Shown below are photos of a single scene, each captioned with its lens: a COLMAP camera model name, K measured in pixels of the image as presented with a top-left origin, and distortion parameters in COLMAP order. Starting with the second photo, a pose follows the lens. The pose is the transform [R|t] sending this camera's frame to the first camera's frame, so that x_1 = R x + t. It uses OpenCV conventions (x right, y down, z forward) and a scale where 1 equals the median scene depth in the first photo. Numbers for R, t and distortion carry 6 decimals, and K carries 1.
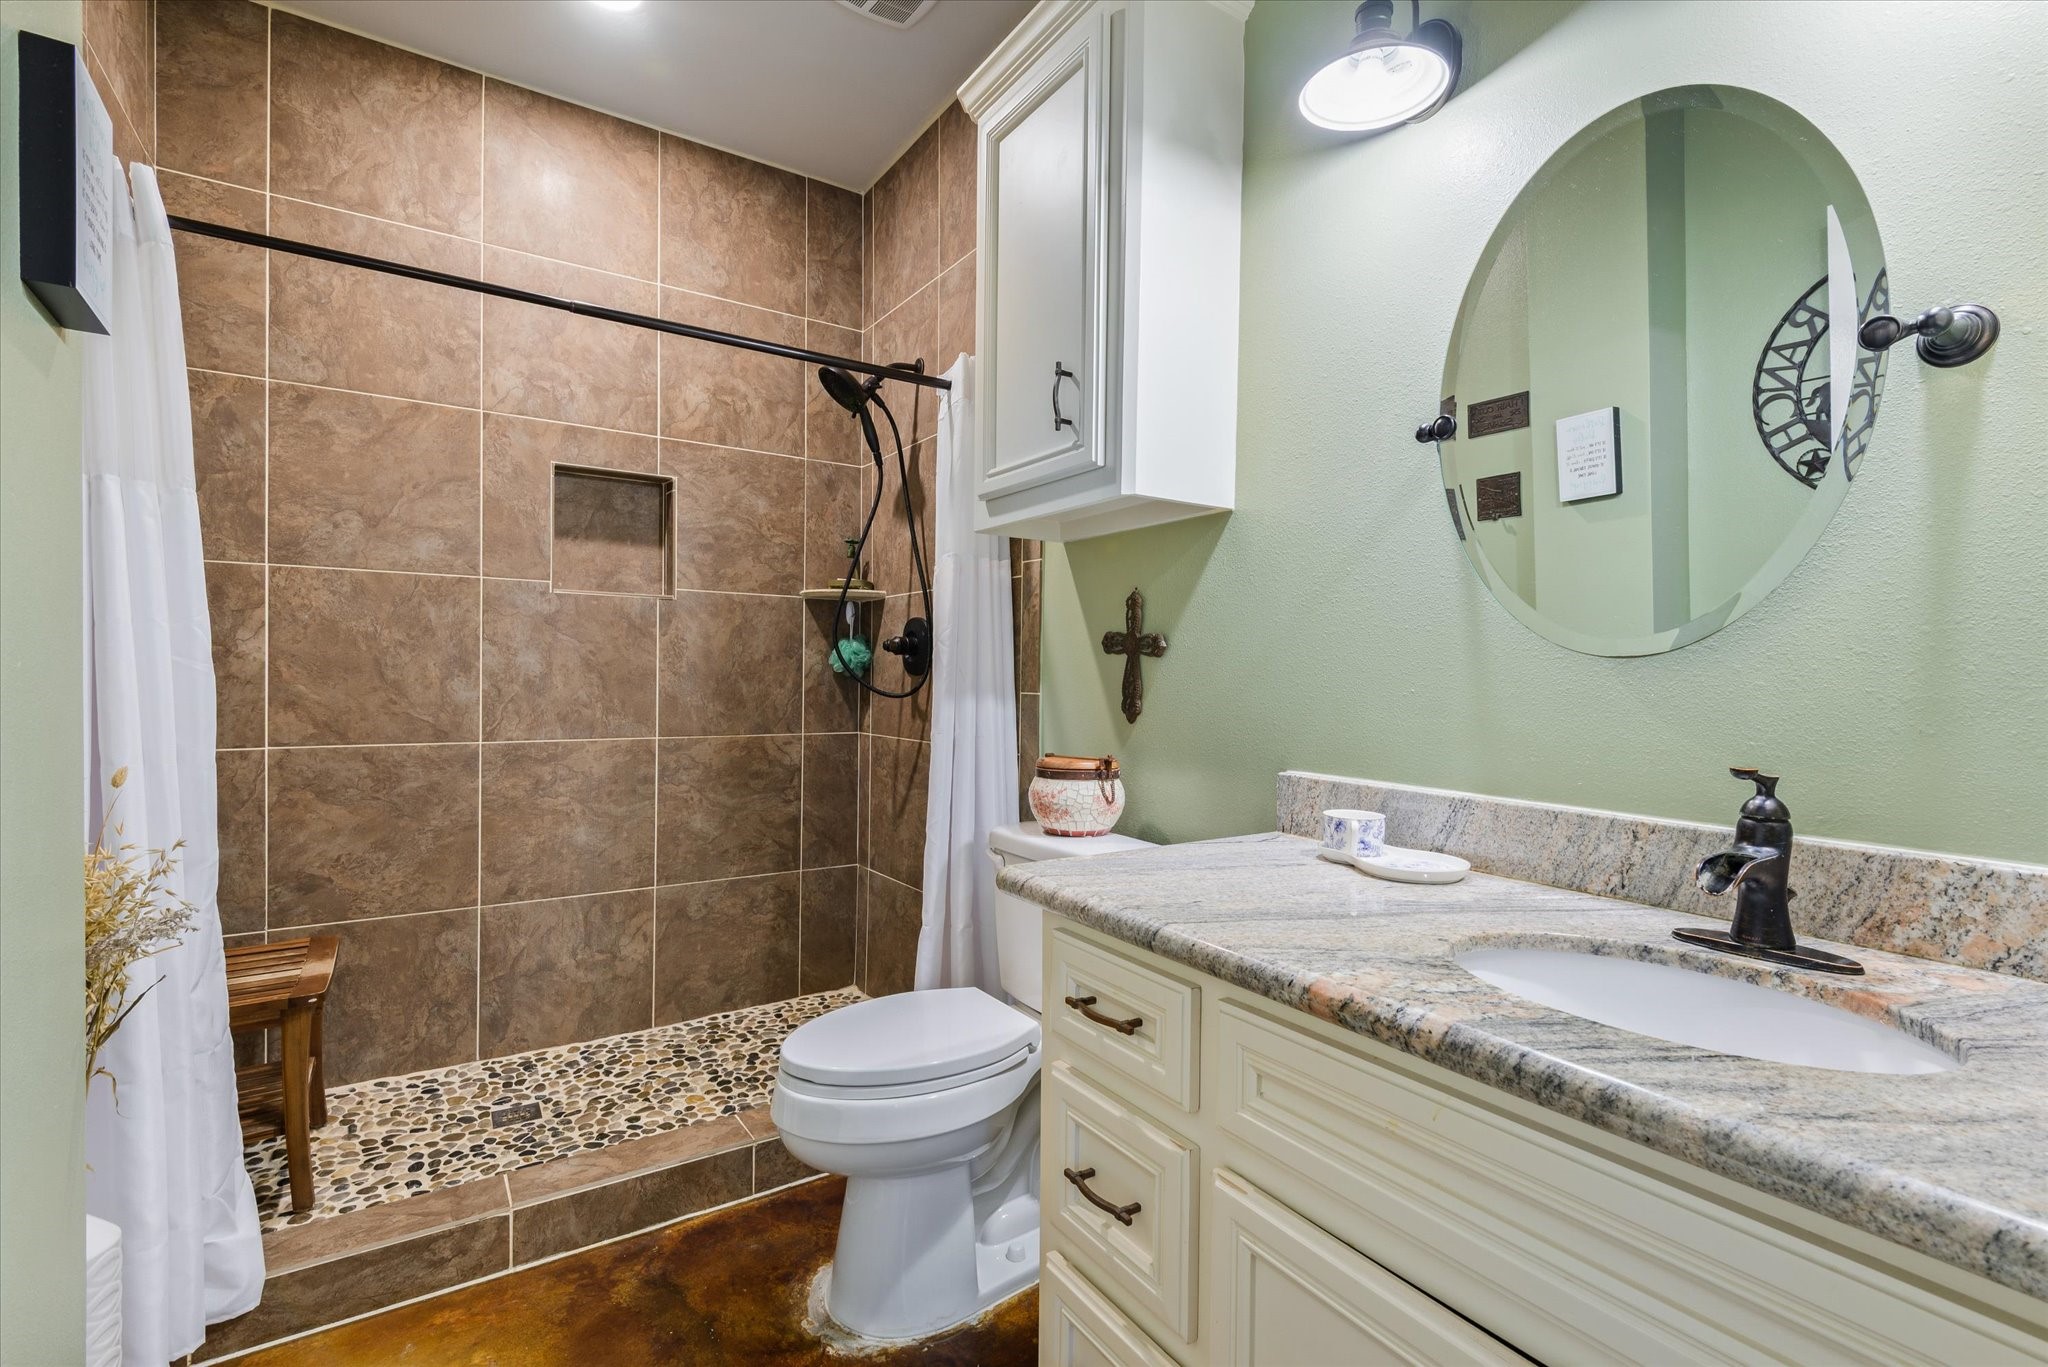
lens RADIAL K [[902.8, 0, 1022.9], [0, 902.8, 704.2], [0, 0, 1]] dist [0.005251, -0.000409]
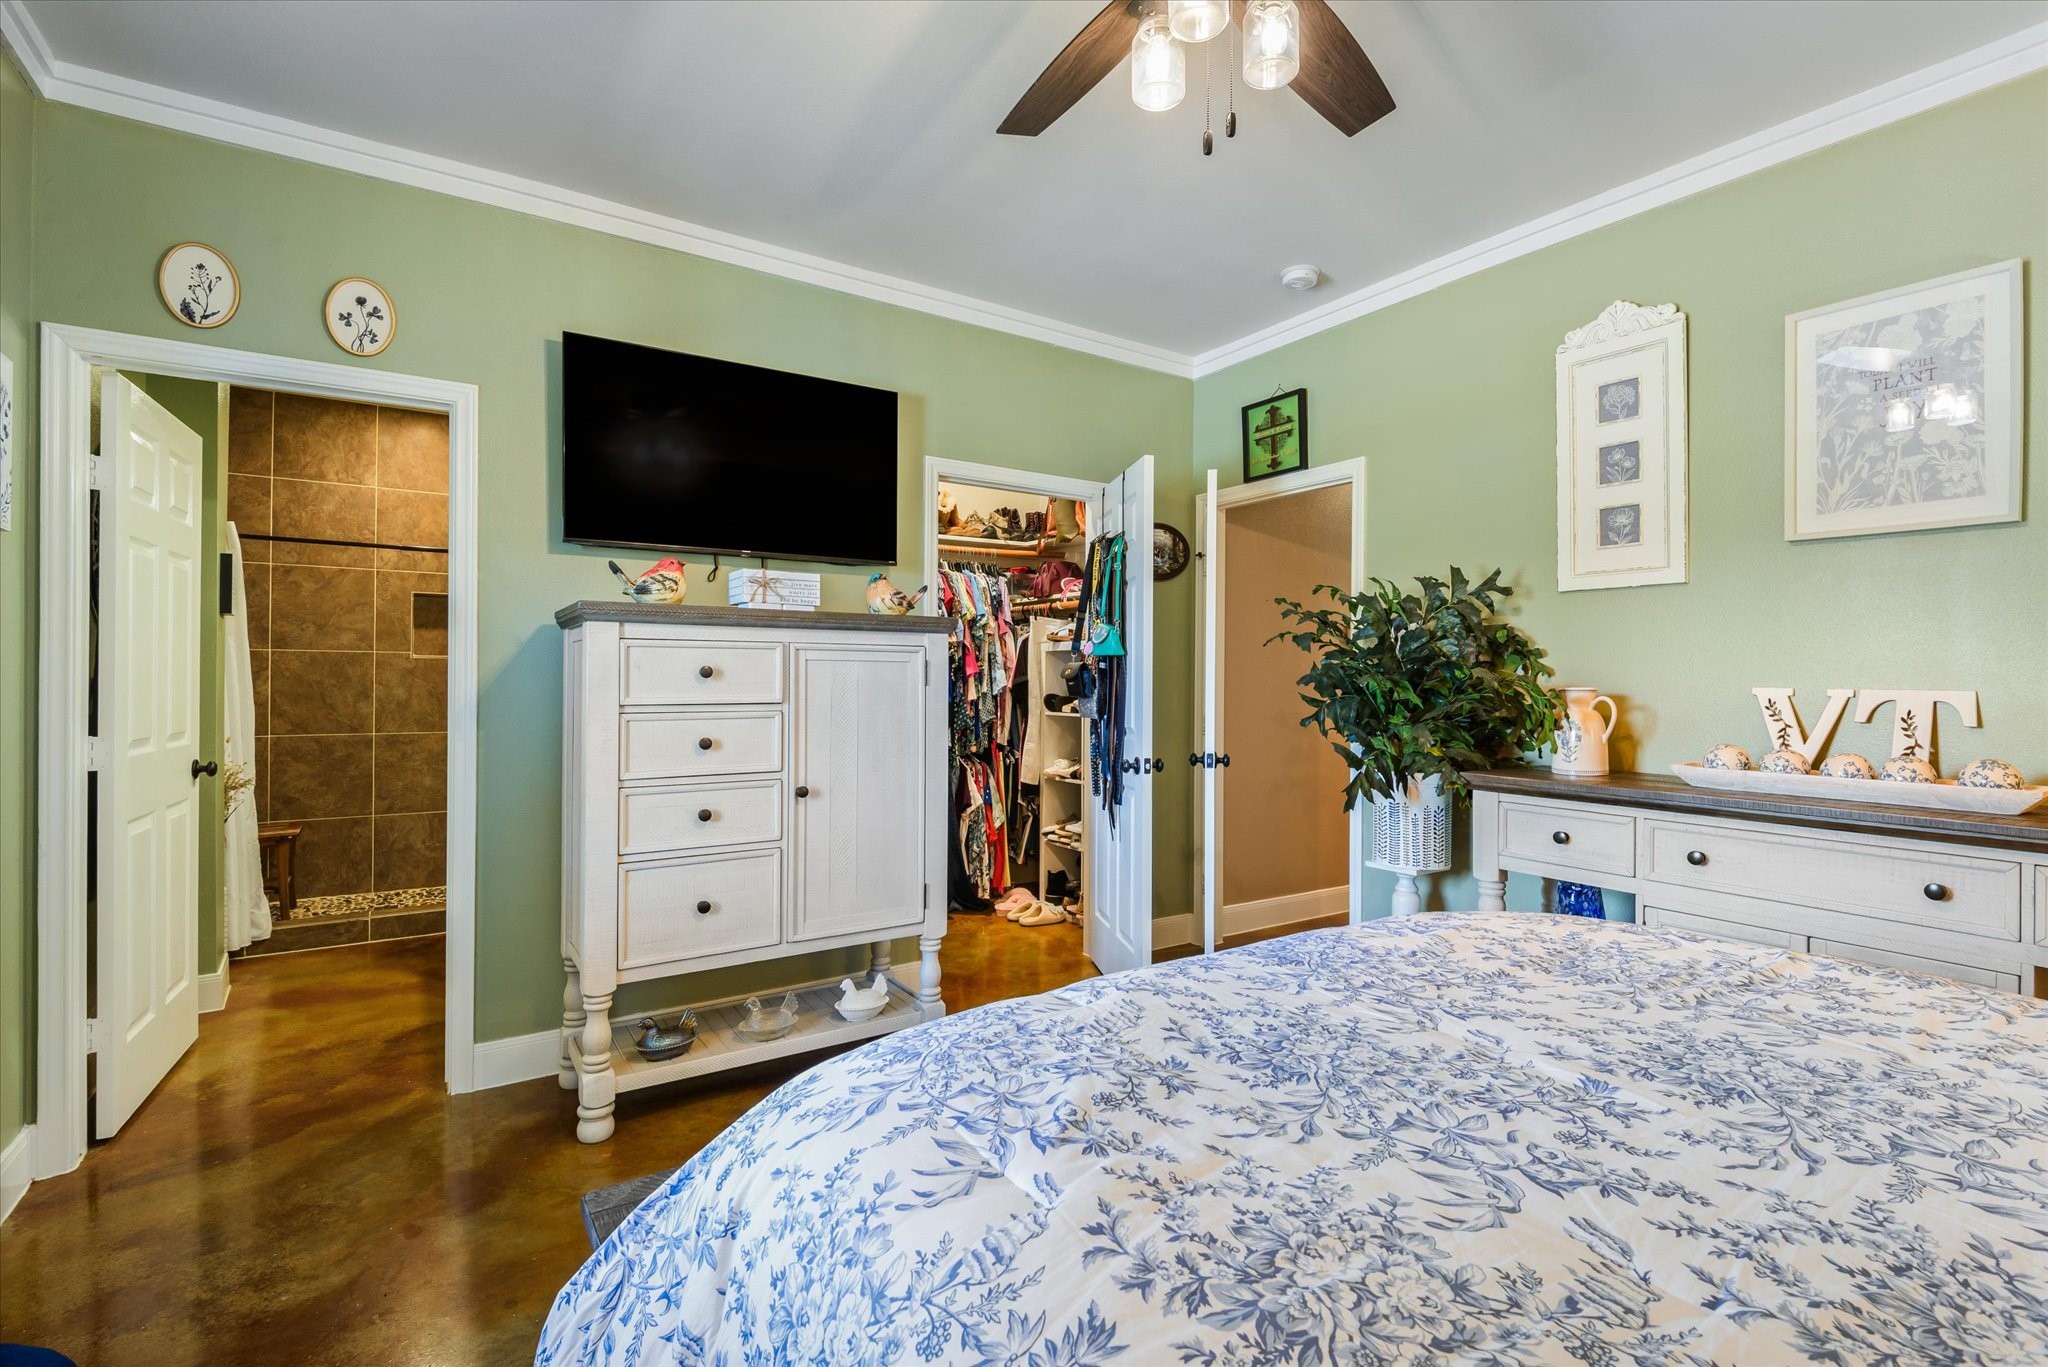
lens RADIAL K [[933.0, 0, 1028.0], [0, 933.0, 692.3], [0, 0, 1]] dist [-0.000356, -0.000261]
pose [[0.999979, -0.006050, 0.002366, 0.877687], [0.006084, 0.999871, -0.014892, -0.010333], [-0.002275, 0.014906, 0.999886, -1.113888]]
